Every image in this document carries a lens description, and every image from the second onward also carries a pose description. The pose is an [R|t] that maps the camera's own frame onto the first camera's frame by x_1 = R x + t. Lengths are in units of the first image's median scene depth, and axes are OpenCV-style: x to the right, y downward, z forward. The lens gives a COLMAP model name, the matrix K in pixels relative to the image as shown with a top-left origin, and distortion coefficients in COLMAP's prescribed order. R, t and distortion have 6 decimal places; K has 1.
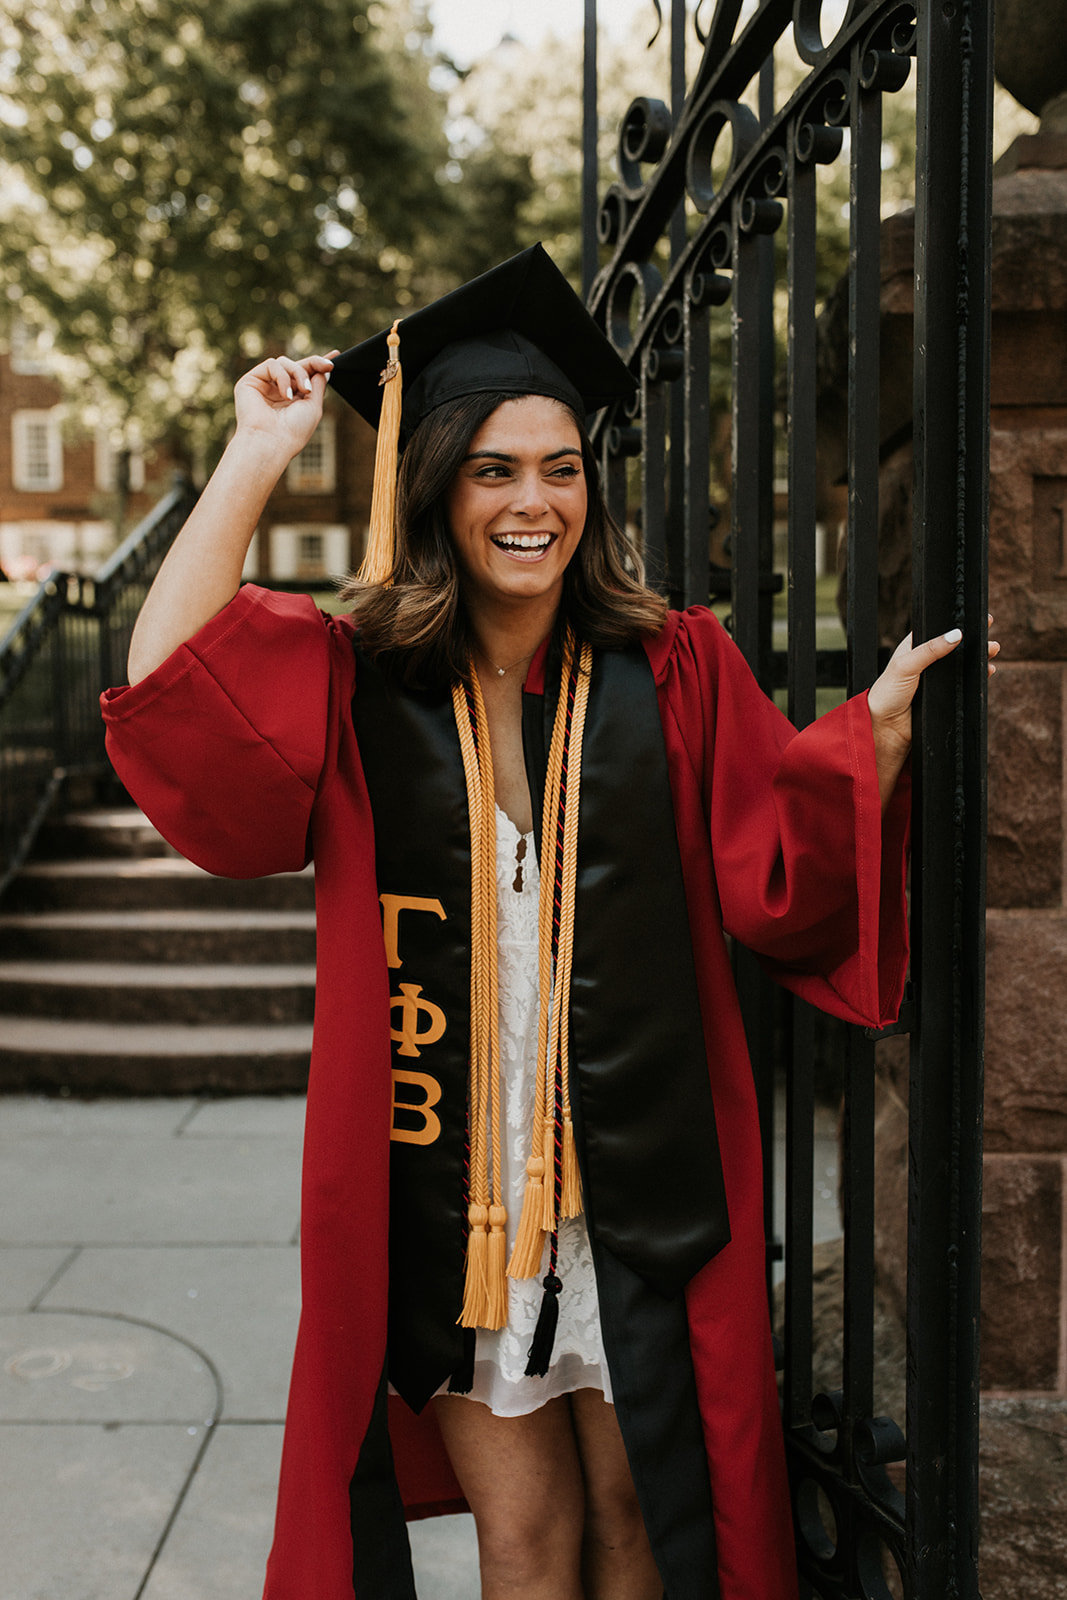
lens RADIAL K [[1582.5, 0, 531.6], [0, 1582.5, 799.3], [0, 0, 1]] dist [-0.002261, -0.003574]
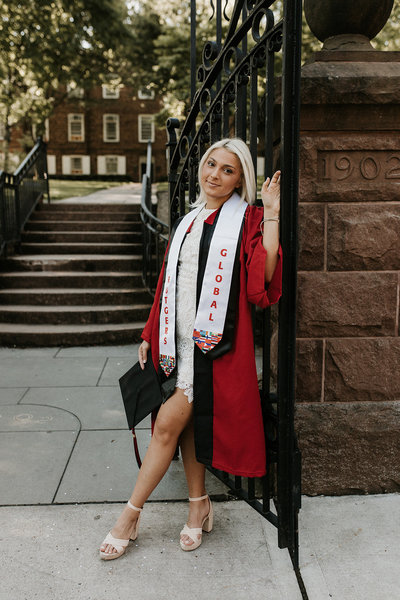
lens RADIAL K [[580.7, 0, 200.9], [0, 580.7, 300.9], [0, 0, 1]] dist [-0.006985, 0.008802]
pose [[0.997359, -0.005405, 0.072424, -0.034574], [0.000042, 0.997269, 0.073853, 0.030556], [-0.072626, -0.073655, 0.994636, -0.243757]]
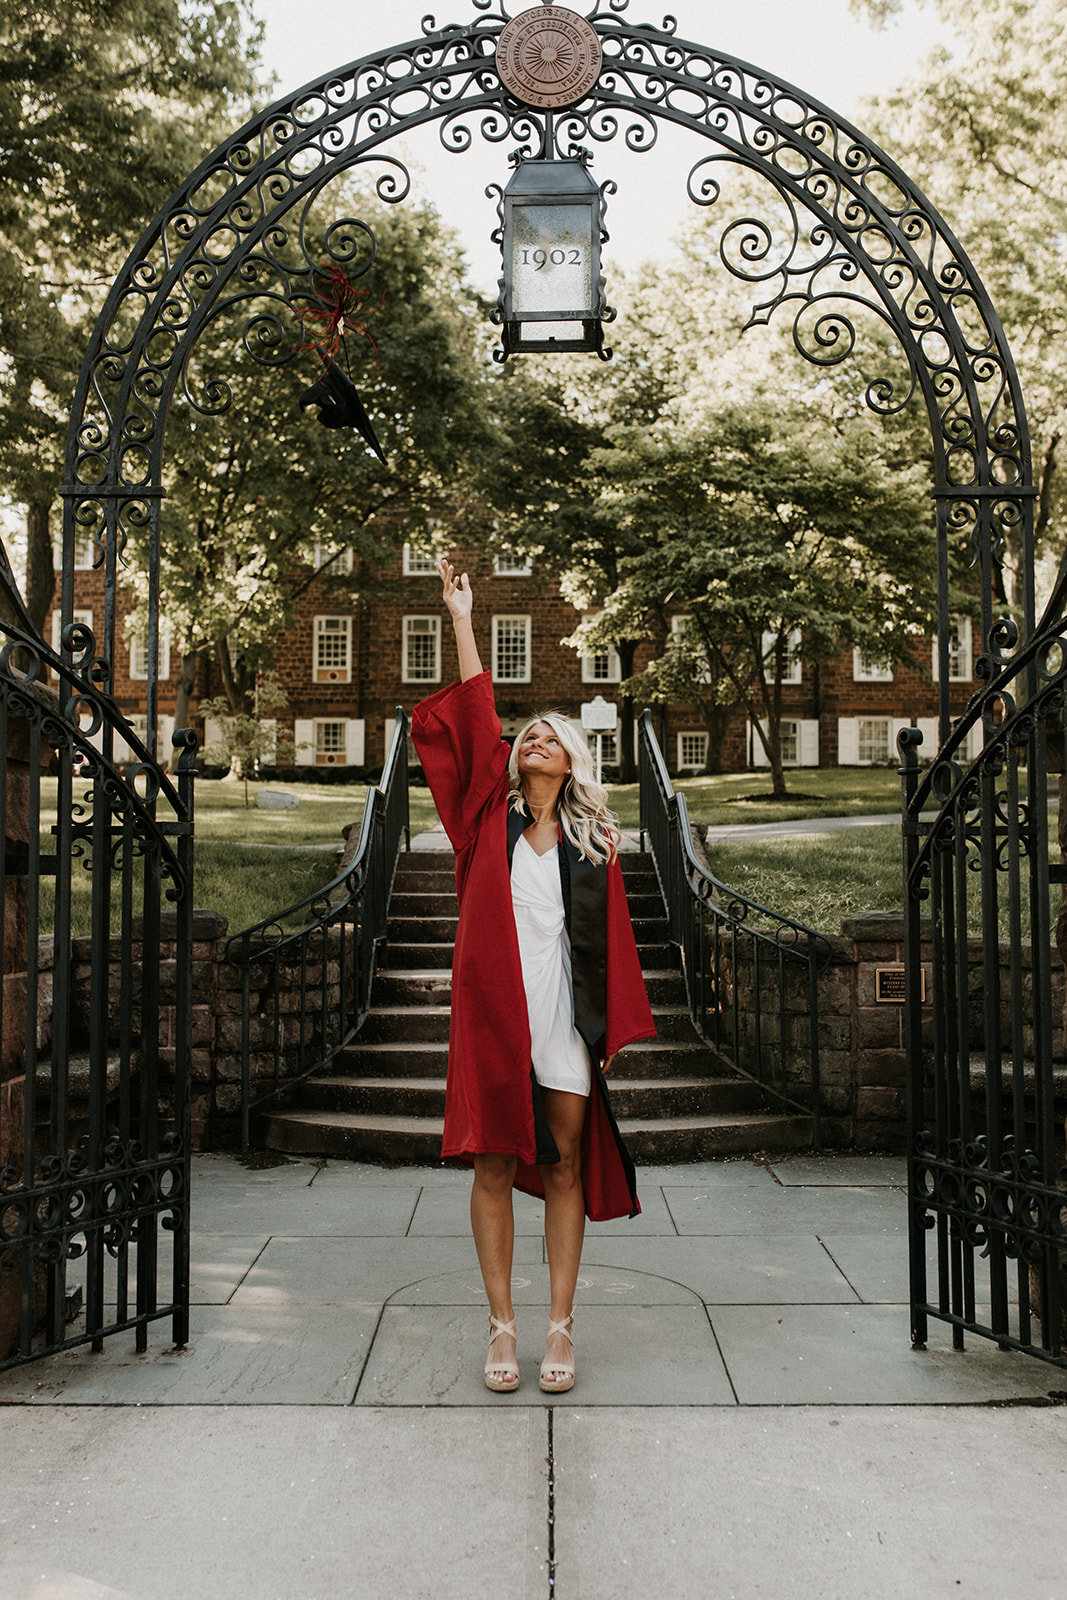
lens RADIAL K [[1596.6, 0, 536.0], [0, 1596.6, 802.0], [0, 0, 1]] dist [-0.007623, 0.007962]
pose [[0.999887, 0.003198, 0.014719, -0.447947], [-0.001506, 0.993533, -0.113538, 0.049237], [-0.014987, 0.113503, 0.993425, -0.864239]]
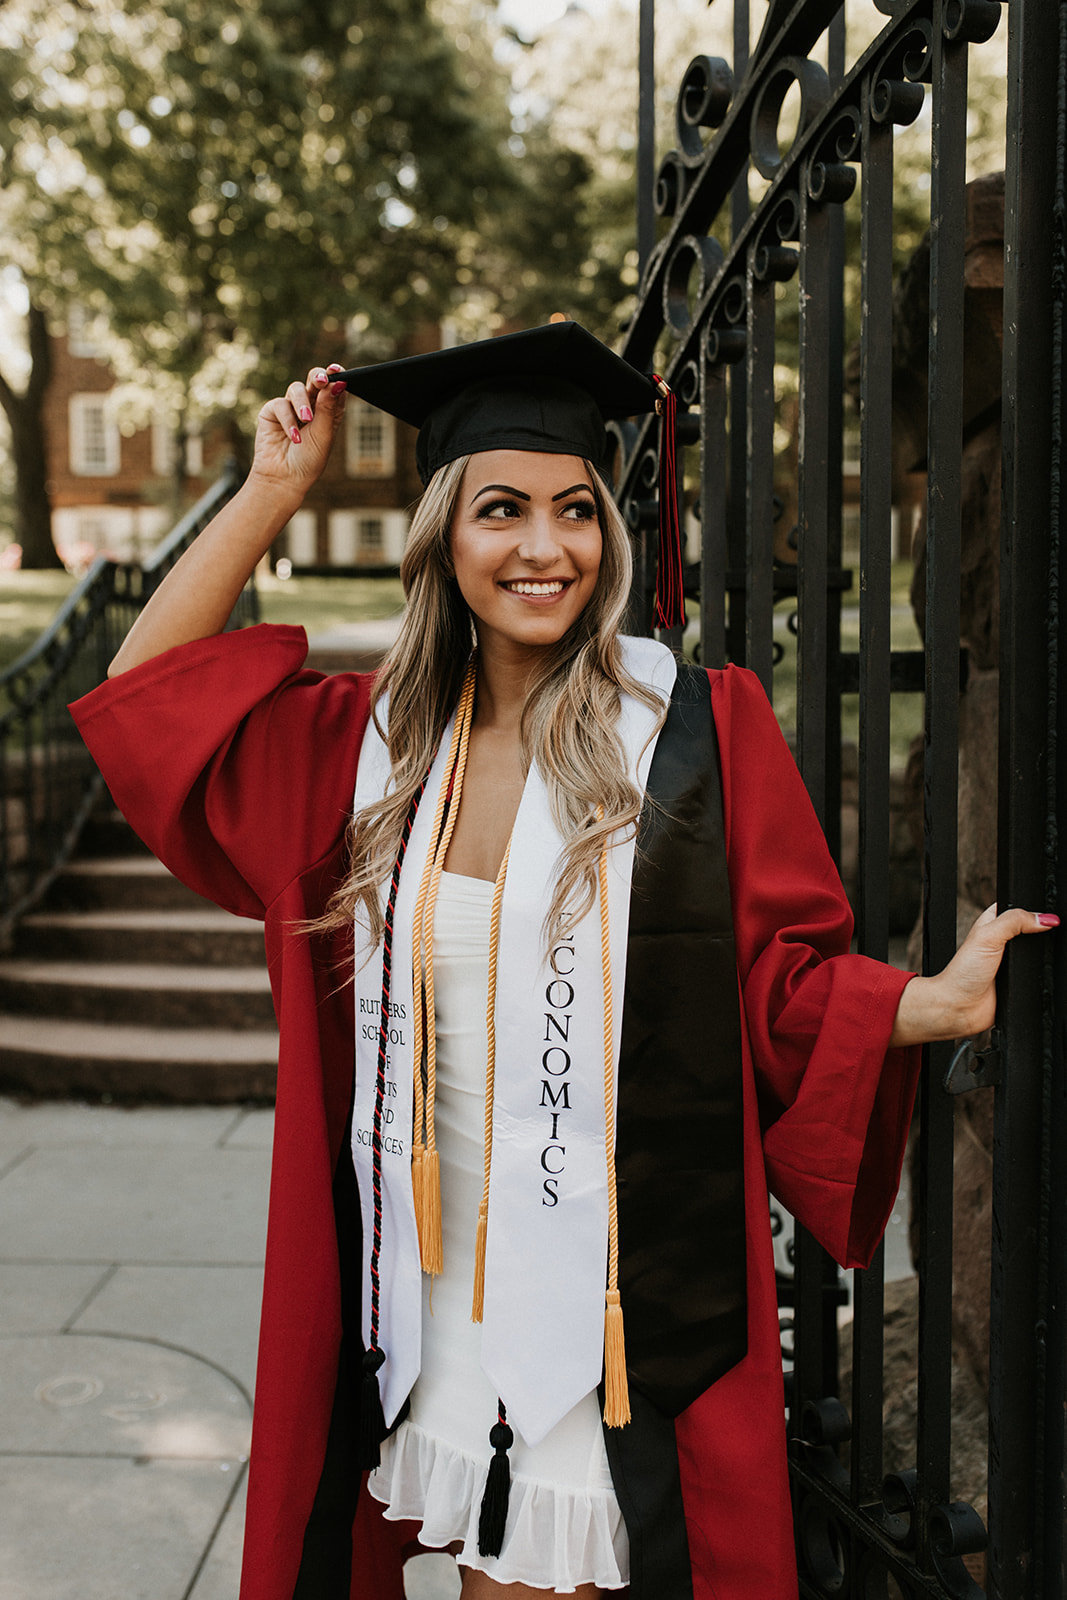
lens RADIAL K [[1612.4, 0, 535.7], [0, 1612.4, 805.6], [0, 0, 1]] dist [-0.002405, -0.011604]
pose [[0.999331, 0.004837, -0.036250, 0.006582], [-0.004461, 0.999935, 0.010449, -0.012258], [0.036298, -0.010281, 0.999288, 0.041155]]
